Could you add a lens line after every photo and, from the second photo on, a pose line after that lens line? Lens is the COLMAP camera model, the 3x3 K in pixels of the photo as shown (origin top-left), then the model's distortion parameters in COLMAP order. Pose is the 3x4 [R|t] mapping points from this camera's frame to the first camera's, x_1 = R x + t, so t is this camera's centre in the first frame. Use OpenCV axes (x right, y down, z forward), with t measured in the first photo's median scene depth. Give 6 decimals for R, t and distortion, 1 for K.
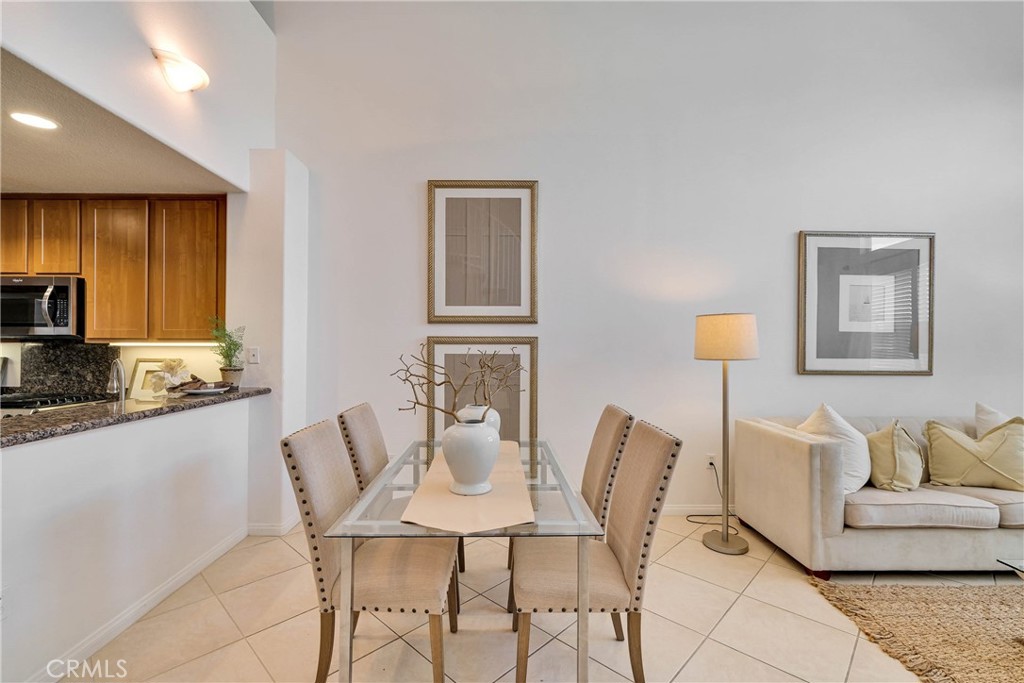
lens RADIAL K [[447.6, 0, 507.7], [0, 447.6, 345.8], [0, 0, 1]] dist [-0.004055, 0.001683]
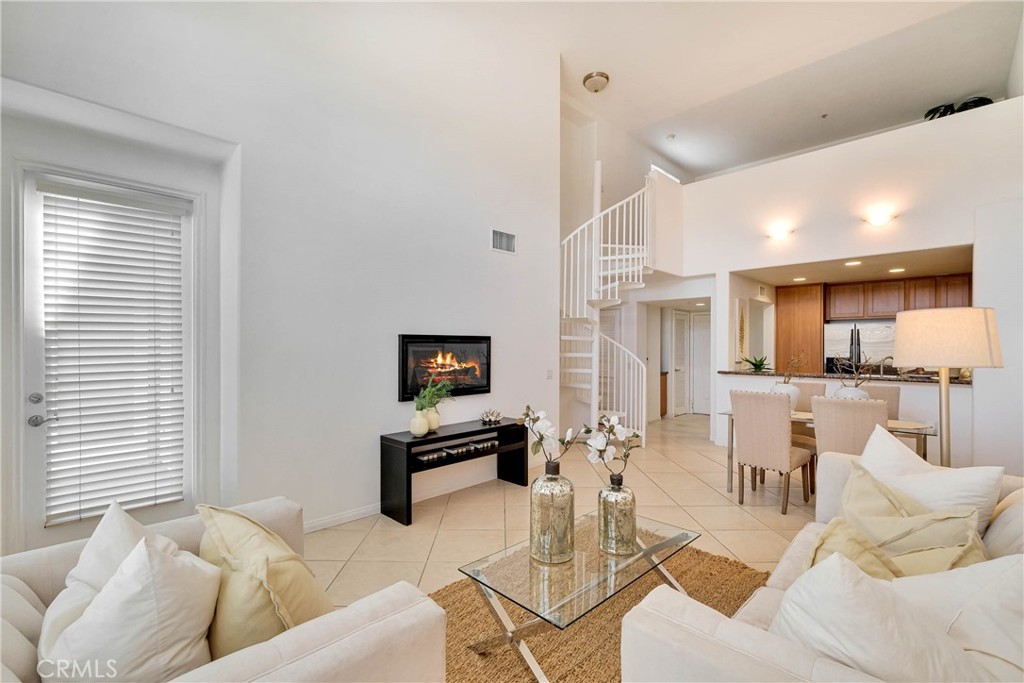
lens RADIAL K [[447.6, 0, 499.3], [0, 447.6, 345.3], [0, 0, 1]] dist [-0.004055, 0.001683]
pose [[-0.725471, -0.007355, -0.688213, 1.444552], [-0.008162, 0.999965, -0.002083, 0.000307], [0.688204, 0.004106, -0.725505, 0.947619]]
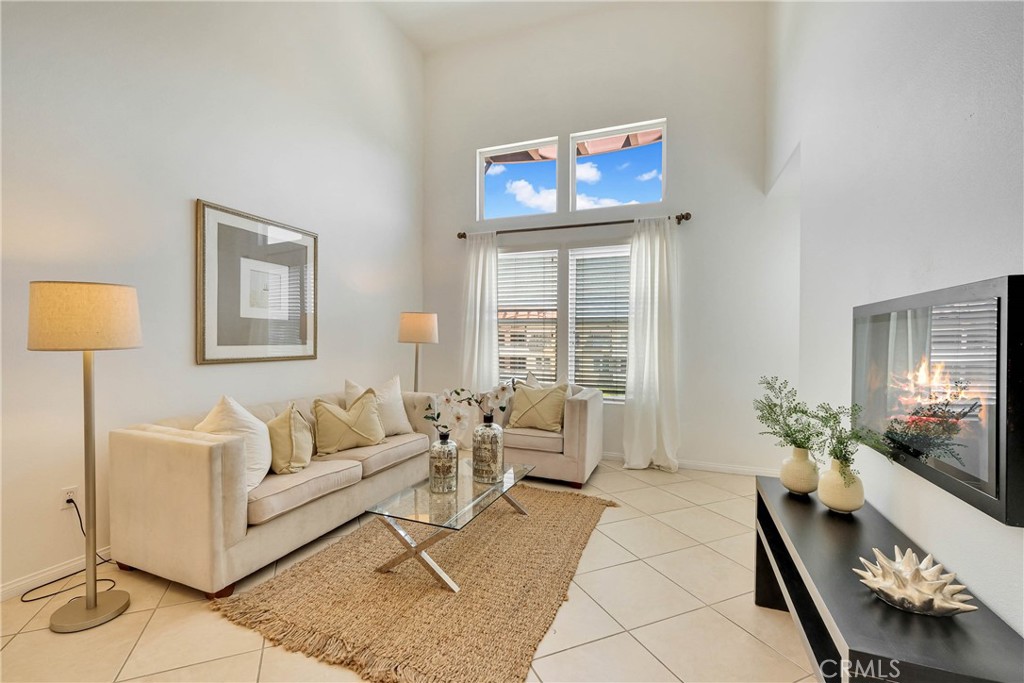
lens RADIAL K [[447.6, 0, 502.3], [0, 447.6, 345.4], [0, 0, 1]] dist [-0.004055, 0.001683]
pose [[0.390520, -0.016431, 0.920448, 0.091471], [-0.005211, 0.999785, 0.020058, 0.006790], [-0.920580, -0.012629, 0.390351, 0.126709]]
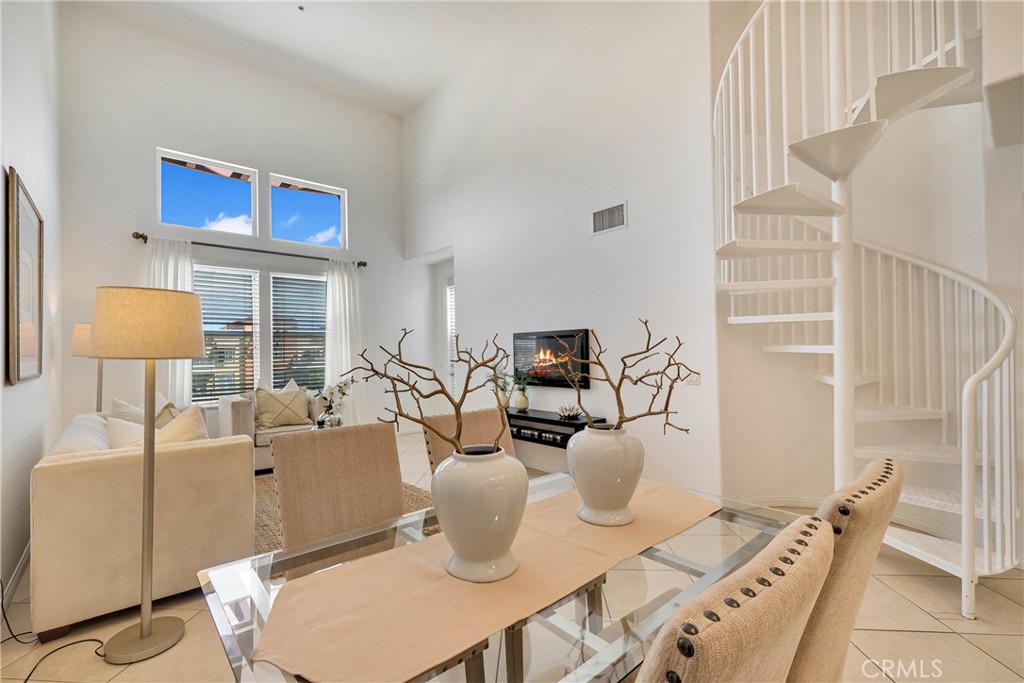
lens RADIAL K [[447.6, 0, 503.9], [0, 447.6, 347.1], [0, 0, 1]] dist [-0.004055, 0.001683]
pose [[-0.636961, 0.011551, 0.770810, -0.328632], [0.010340, 0.999926, -0.006440, 0.021686], [-0.770827, 0.003868, -0.637033, 0.925001]]
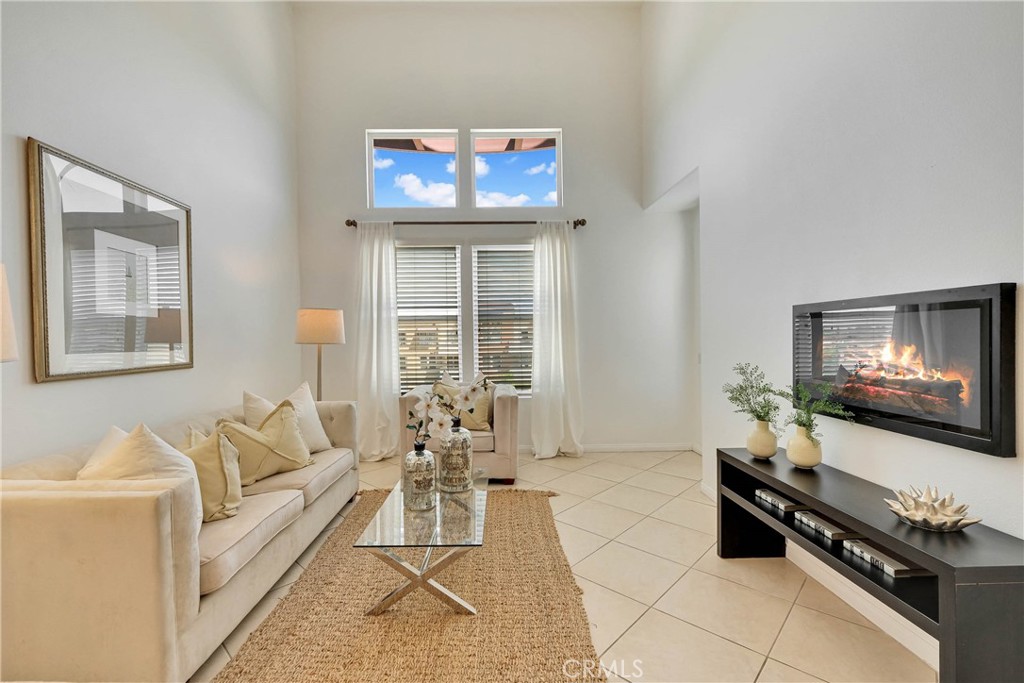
lens RADIAL K [[447.6, 0, 502.7], [0, 447.6, 345.3], [0, 0, 1]] dist [-0.004055, 0.001683]
pose [[-0.002513, -0.025258, 0.999678, 0.071142], [0.011627, 0.999613, 0.025286, 0.007336], [-0.999929, 0.011687, -0.002219, 0.420420]]
